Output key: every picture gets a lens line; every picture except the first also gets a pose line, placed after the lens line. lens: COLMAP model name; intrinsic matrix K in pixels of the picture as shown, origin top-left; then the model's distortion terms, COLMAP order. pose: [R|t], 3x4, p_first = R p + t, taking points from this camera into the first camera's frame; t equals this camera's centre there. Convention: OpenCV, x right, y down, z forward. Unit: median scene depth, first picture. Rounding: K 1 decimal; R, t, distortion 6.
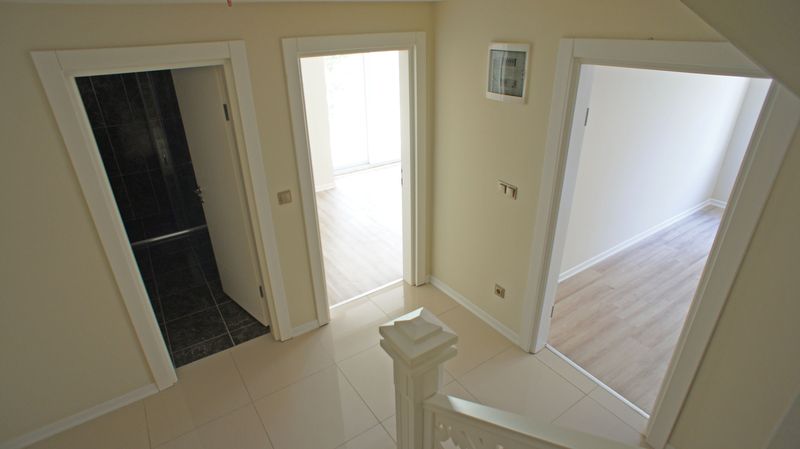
lens RADIAL K [[420.0, 0, 395.0], [0, 420.0, 223.7], [0, 0, 1]] dist [-0.085605, 0.055511]
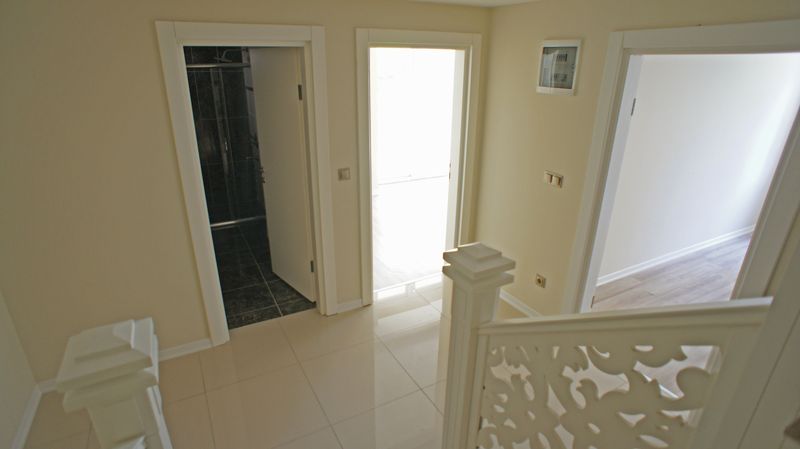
lens RADIAL K [[420.0, 0, 395.0], [0, 420.0, 223.7], [0, 0, 1]] dist [-0.085605, 0.055511]
pose [[0.995521, 0.062152, -0.071245, -0.043807], [-0.067613, 0.994736, -0.077001, 0.129263], [0.066084, 0.081474, 0.994482, -0.057355]]
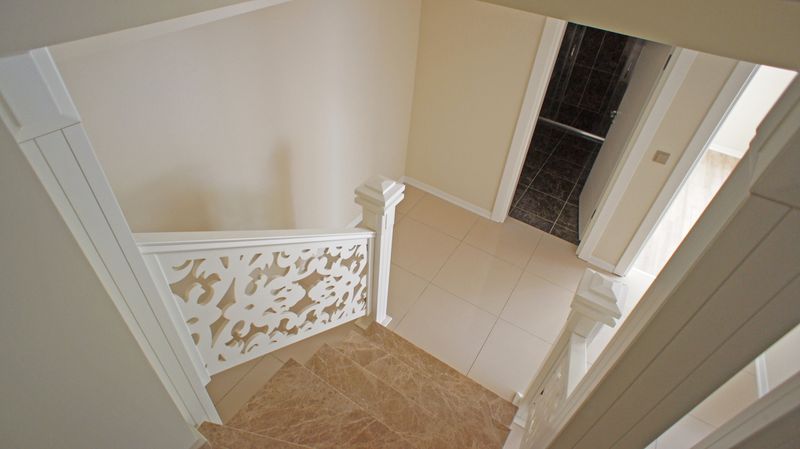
lens RADIAL K [[420.0, 0, 395.0], [0, 420.0, 223.7], [0, 0, 1]] dist [-0.085605, 0.055511]
pose [[0.400702, 0.643614, -0.652073, 0.237542], [-0.473898, 0.754703, 0.453700, -0.080088], [0.784129, 0.127217, 0.607419, -0.143031]]
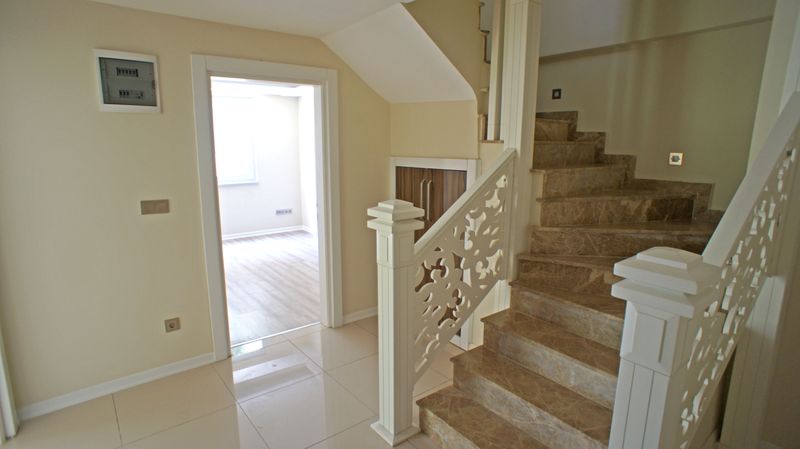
lens RADIAL K [[420.0, 0, 395.0], [0, 420.0, 223.7], [0, 0, 1]] dist [-0.085605, 0.055511]
pose [[-0.086525, -0.169635, 0.981701, -0.643998], [0.436604, 0.879271, 0.190416, 0.011151], [-0.895483, 0.445091, -0.002015, 0.493391]]
